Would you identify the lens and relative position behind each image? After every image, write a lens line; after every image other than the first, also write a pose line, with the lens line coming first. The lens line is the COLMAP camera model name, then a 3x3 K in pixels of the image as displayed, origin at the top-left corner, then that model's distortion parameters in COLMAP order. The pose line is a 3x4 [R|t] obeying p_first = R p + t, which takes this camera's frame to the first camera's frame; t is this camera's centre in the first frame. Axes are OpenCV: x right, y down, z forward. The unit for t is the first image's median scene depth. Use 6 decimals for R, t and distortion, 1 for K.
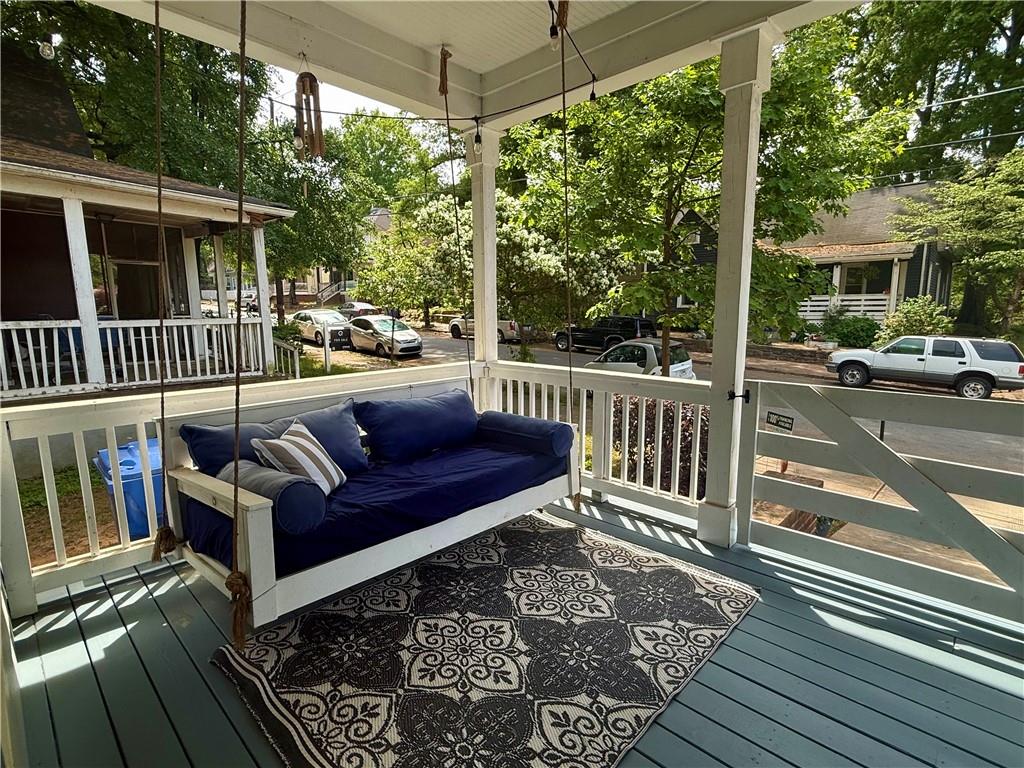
lens RADIAL K [[511.4, 0, 512.0], [0, 511.4, 384.0], [0, 0, 1]] dist [0.000764, 0.000472]
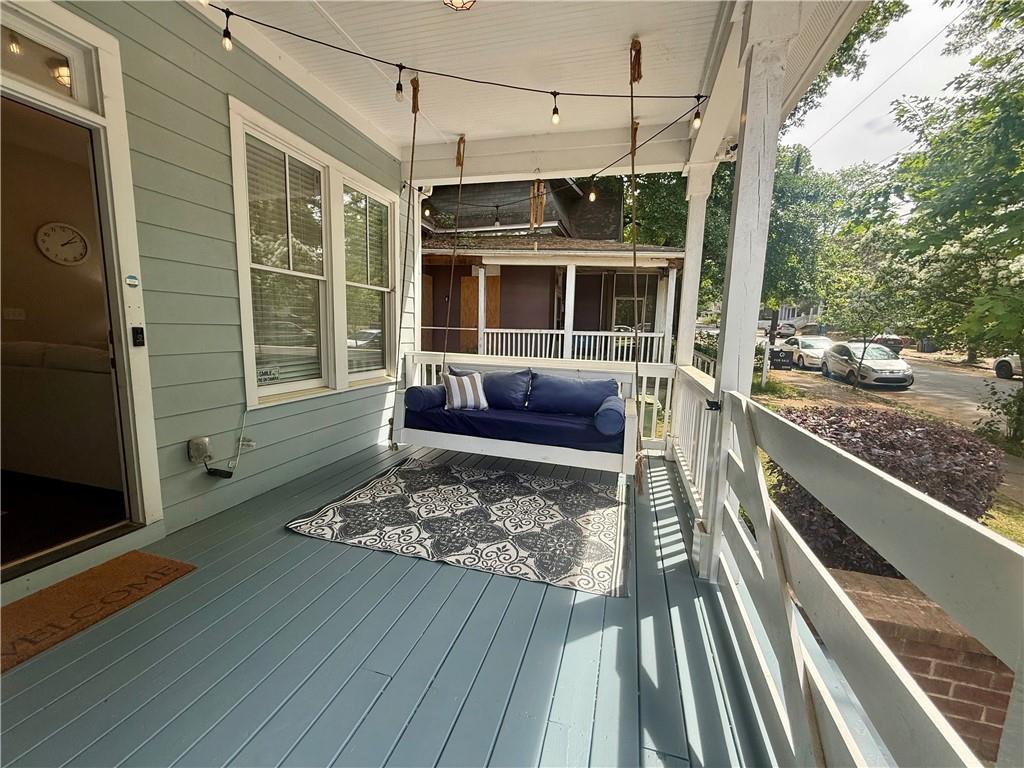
lens RADIAL K [[406.9, 0, 511.5], [0, 406.9, 386.1], [0, 0, 1]] dist [0.001911, 0.000038]
pose [[0.464313, 0.140994, -0.874376, 0.933003], [-0.161080, 0.984225, 0.073170, -0.007898], [0.870900, 0.106871, 0.479700, 0.373752]]
